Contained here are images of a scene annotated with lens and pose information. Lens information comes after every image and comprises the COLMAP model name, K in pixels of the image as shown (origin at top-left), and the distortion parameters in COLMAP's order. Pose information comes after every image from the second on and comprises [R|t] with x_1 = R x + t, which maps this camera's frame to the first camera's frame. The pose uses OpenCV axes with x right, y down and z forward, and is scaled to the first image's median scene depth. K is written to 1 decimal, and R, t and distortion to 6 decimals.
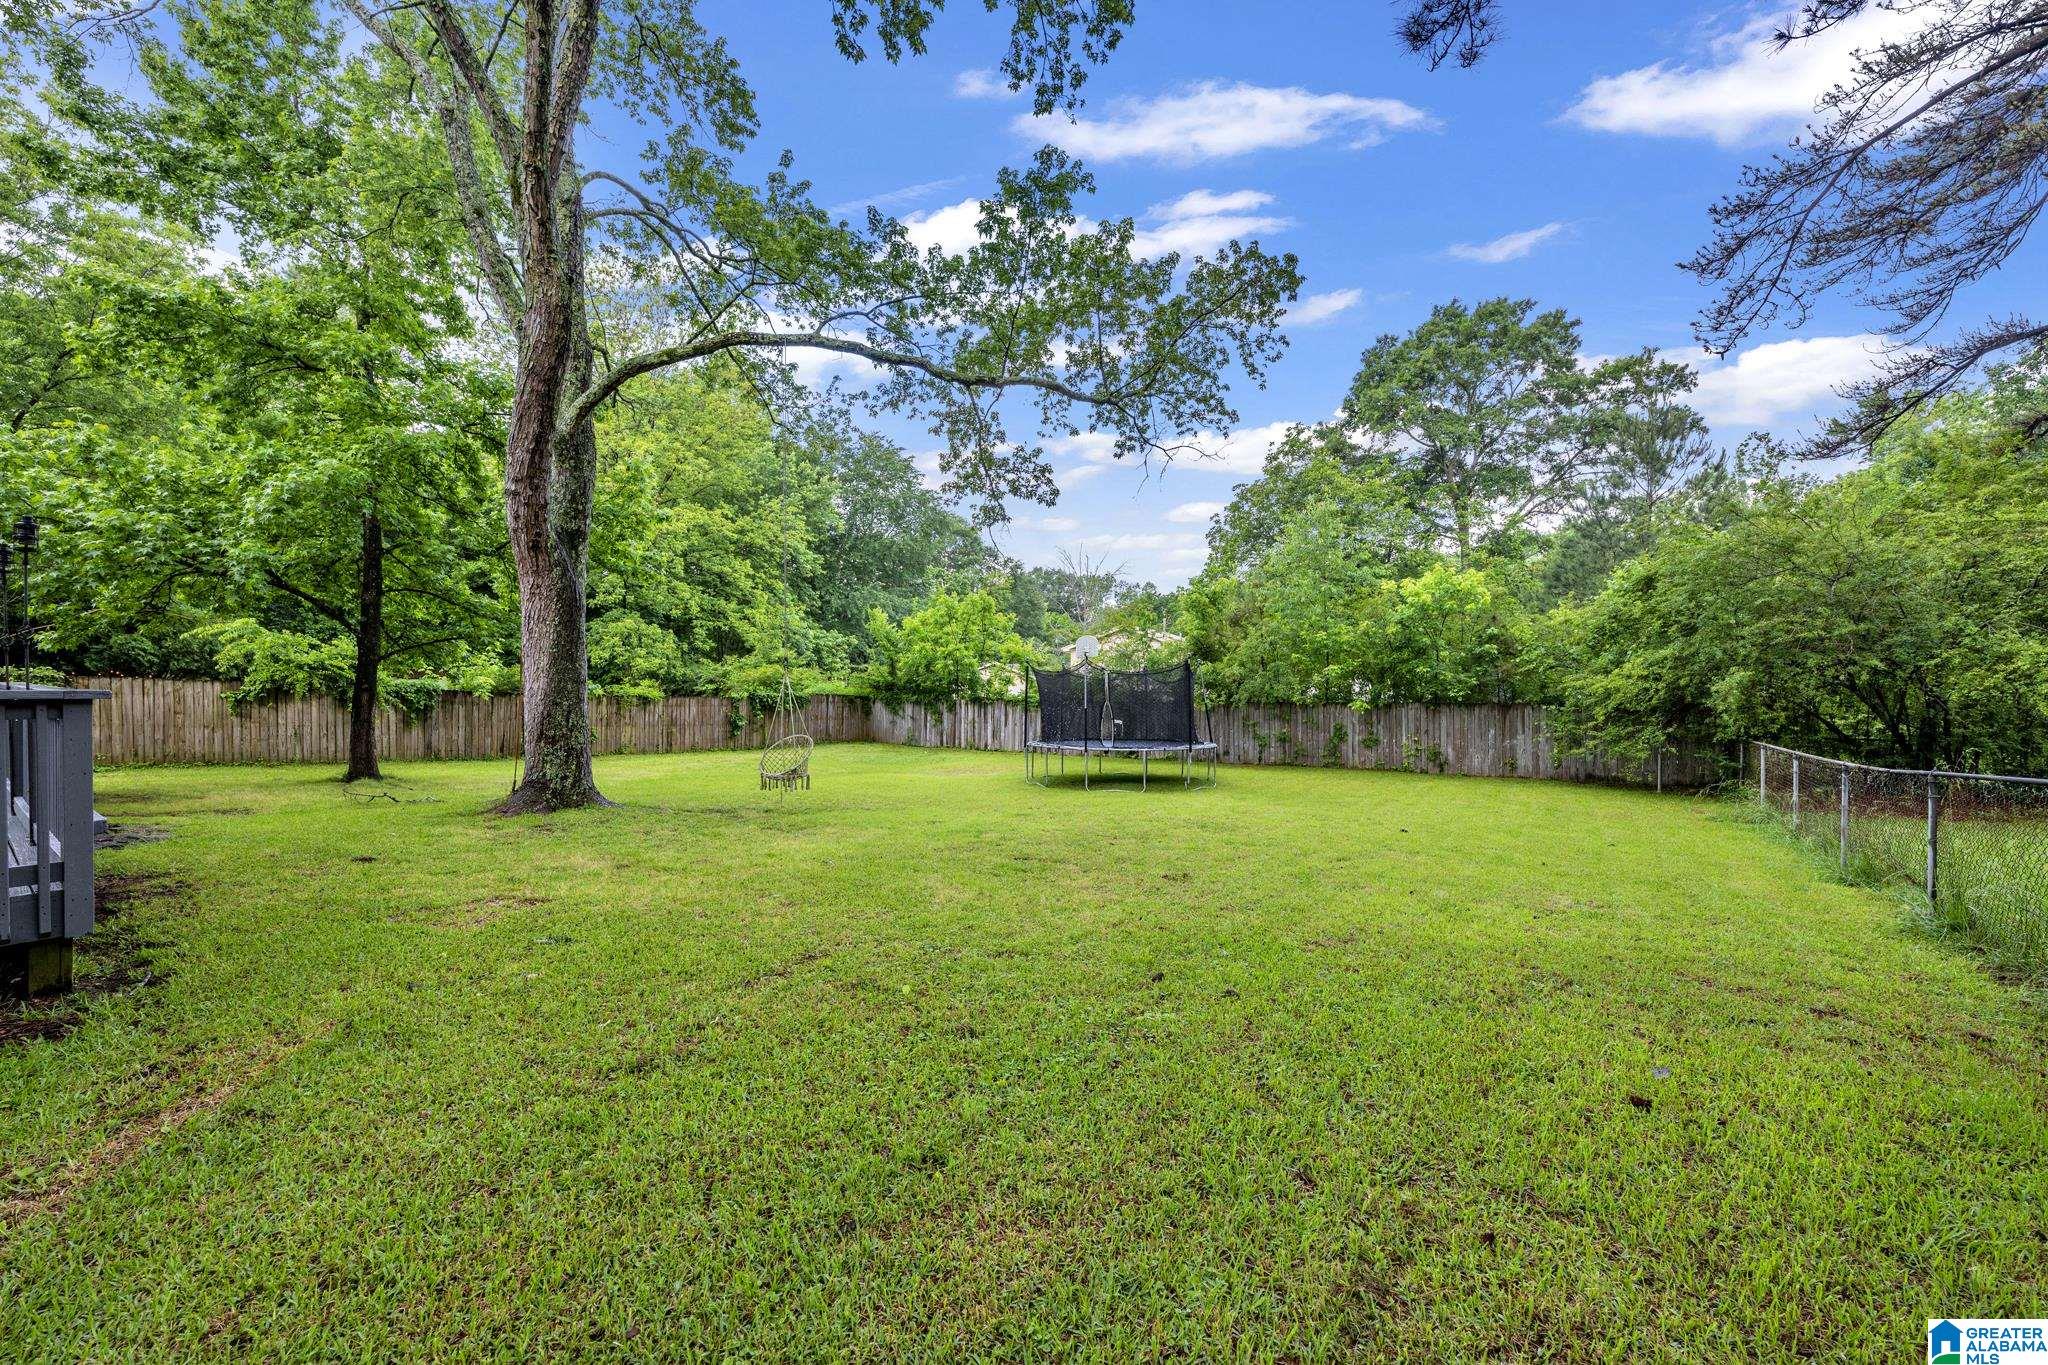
lens RADIAL K [[802.9, 0, 1024.6], [0, 802.9, 691.3], [0, 0, 1]] dist [-0.000116, 0.000183]
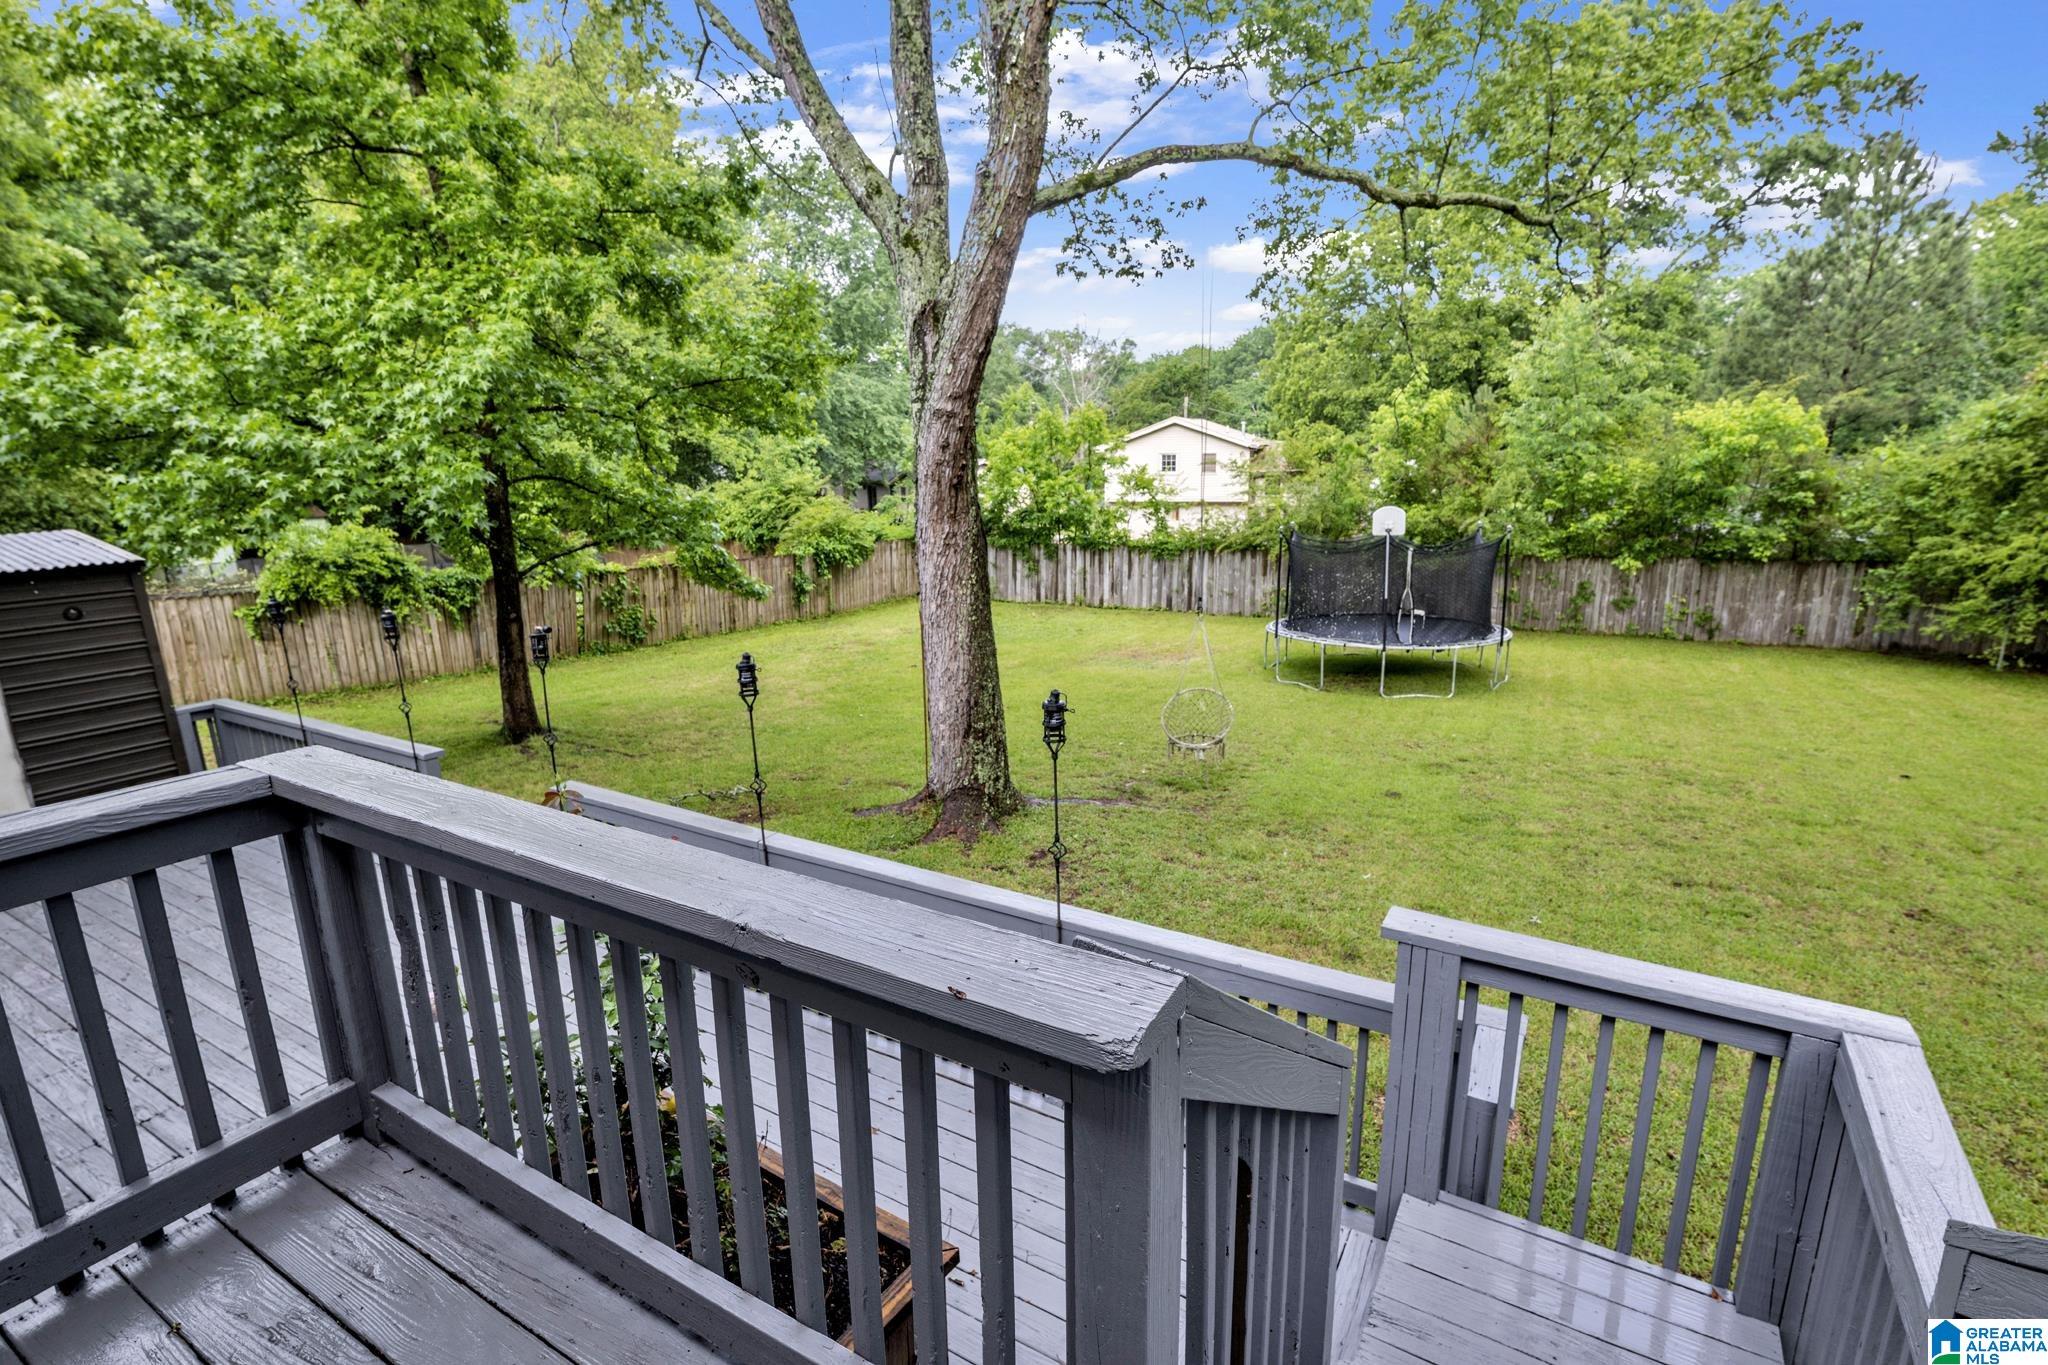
lens RADIAL K [[972.2, 0, 1024.1], [0, 972.2, 688.7], [0, 0, 1]] dist [0.000389, -0.000049]
pose [[0.995292, -0.040698, 0.087960, -0.292456], [0.020353, 0.975093, 0.220862, -0.088560], [-0.094758, -0.218032, 0.971331, 0.041001]]
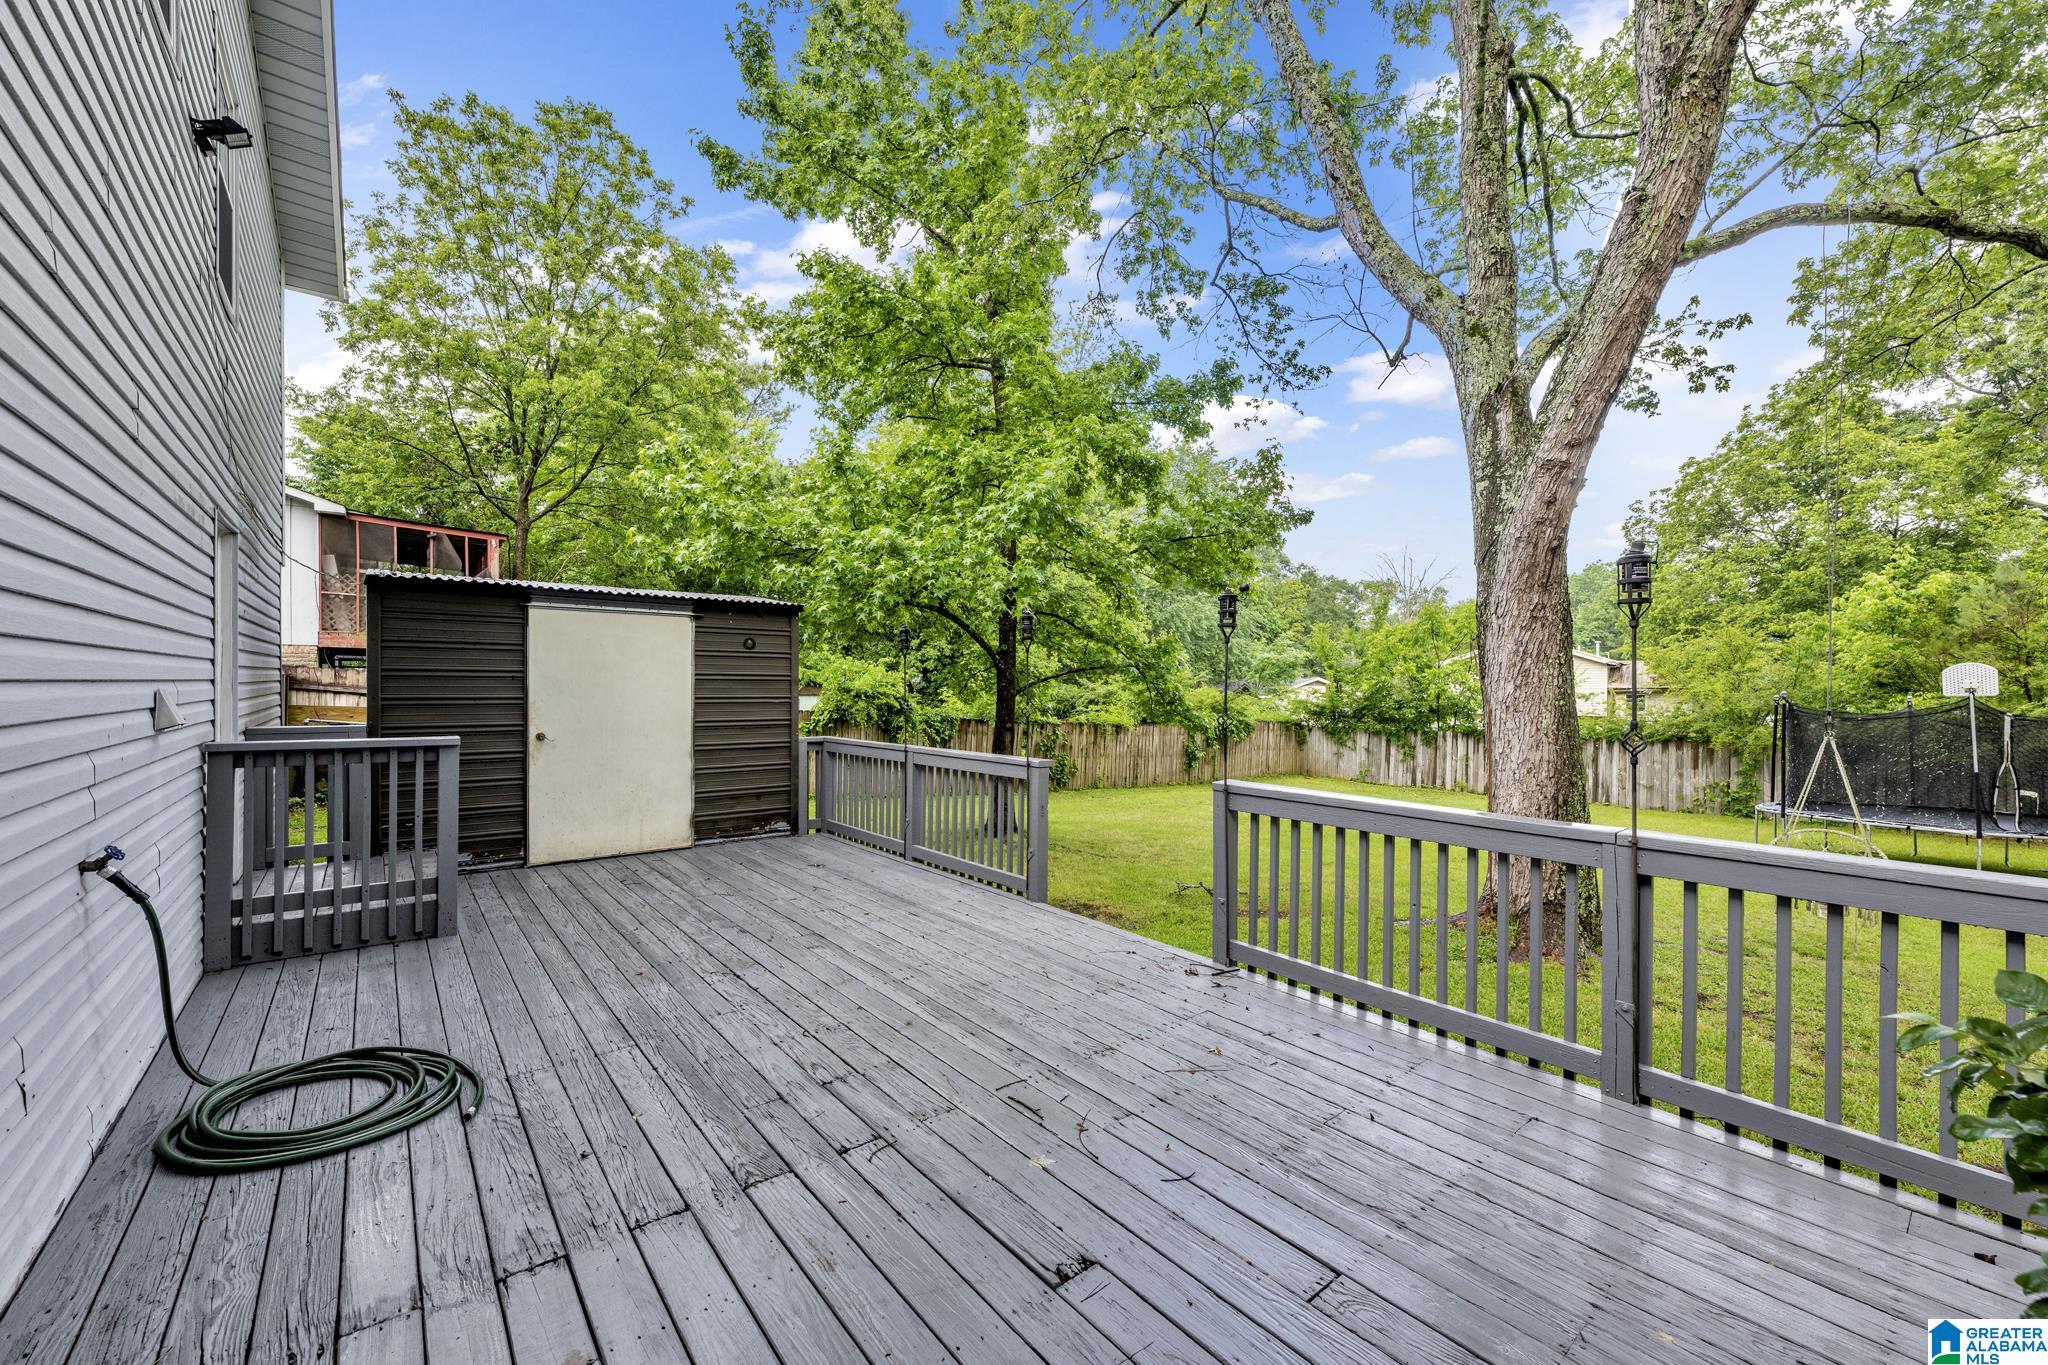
lens RADIAL K [[802.9, 0, 1024.6], [0, 802.9, 691.3], [0, 0, 1]] dist [-0.000116, 0.000183]
pose [[0.966403, 0.008457, -0.256891, -0.396842], [-0.011844, 0.999862, -0.011641, -0.022403], [0.256758, 0.014293, 0.966370, 0.115572]]
